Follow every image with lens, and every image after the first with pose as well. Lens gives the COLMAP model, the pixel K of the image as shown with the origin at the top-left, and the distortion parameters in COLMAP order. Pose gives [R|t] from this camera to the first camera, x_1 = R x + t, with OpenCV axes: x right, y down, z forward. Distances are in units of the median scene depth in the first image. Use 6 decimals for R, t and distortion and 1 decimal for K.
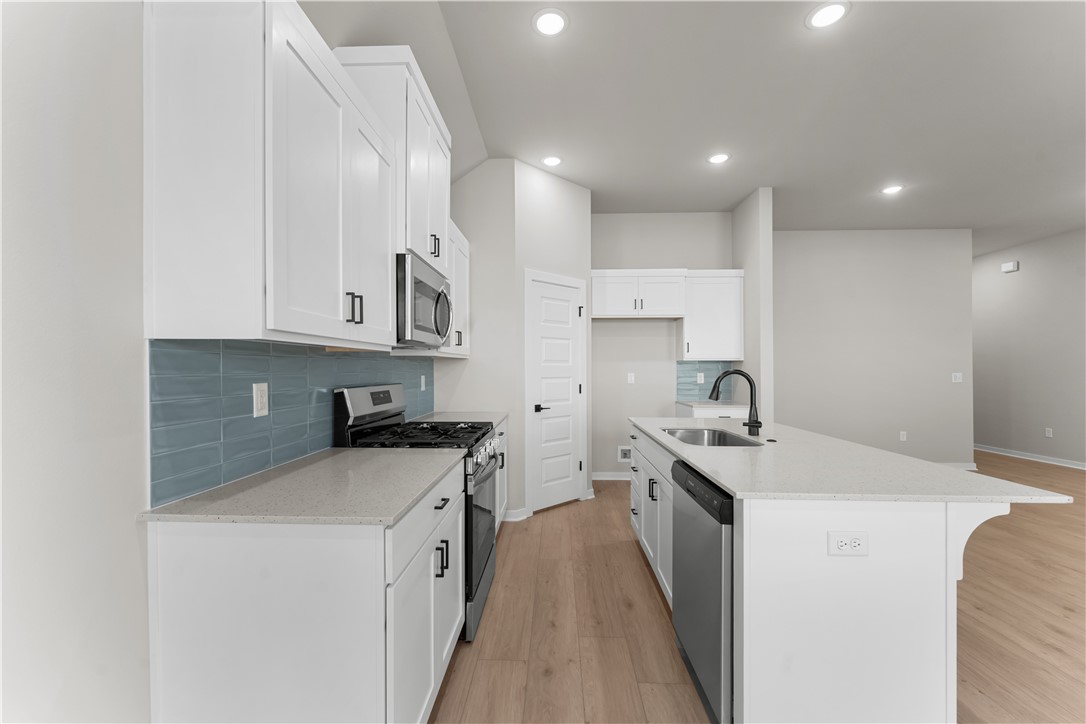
lens RADIAL K [[441.5, 0, 537.9], [0, 441.5, 359.5], [0, 0, 1]] dist [0.001234, -0.000091]
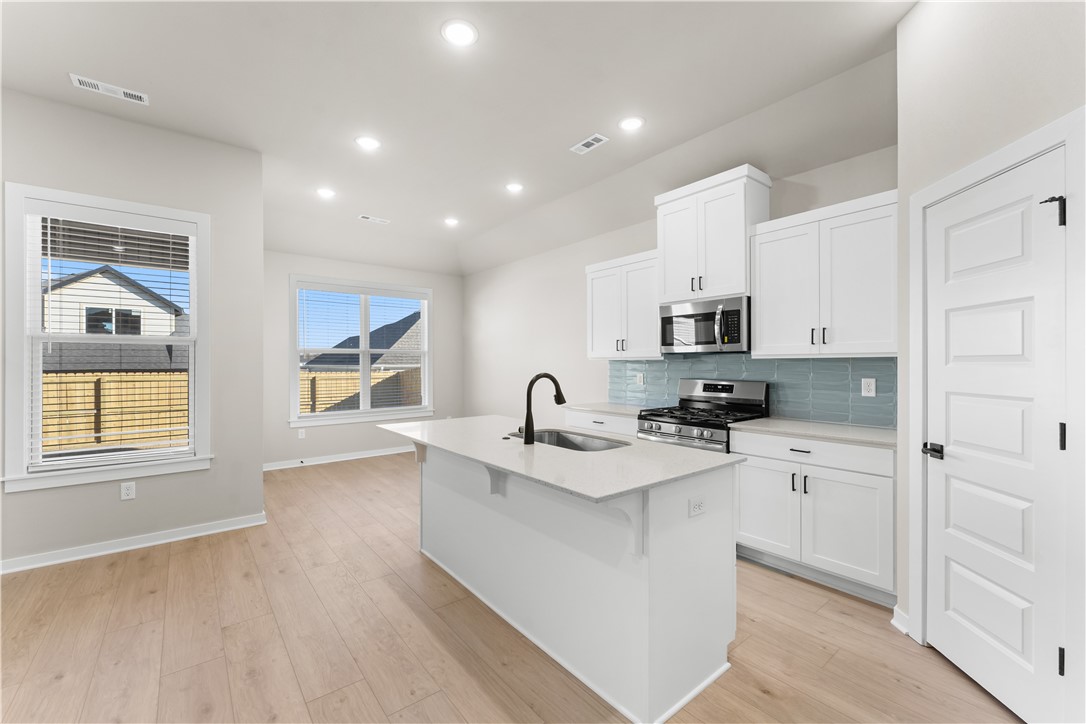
lens RADIAL K [[443.1, 0, 540.8], [0, 443.1, 364.6], [0, 0, 1]] dist [-0.001879, -0.000063]
pose [[-0.750161, 0.001987, -0.661252, 0.652028], [0.013467, 0.999834, -0.012274, 0.009199], [0.661118, -0.018113, -0.750063, 1.032955]]
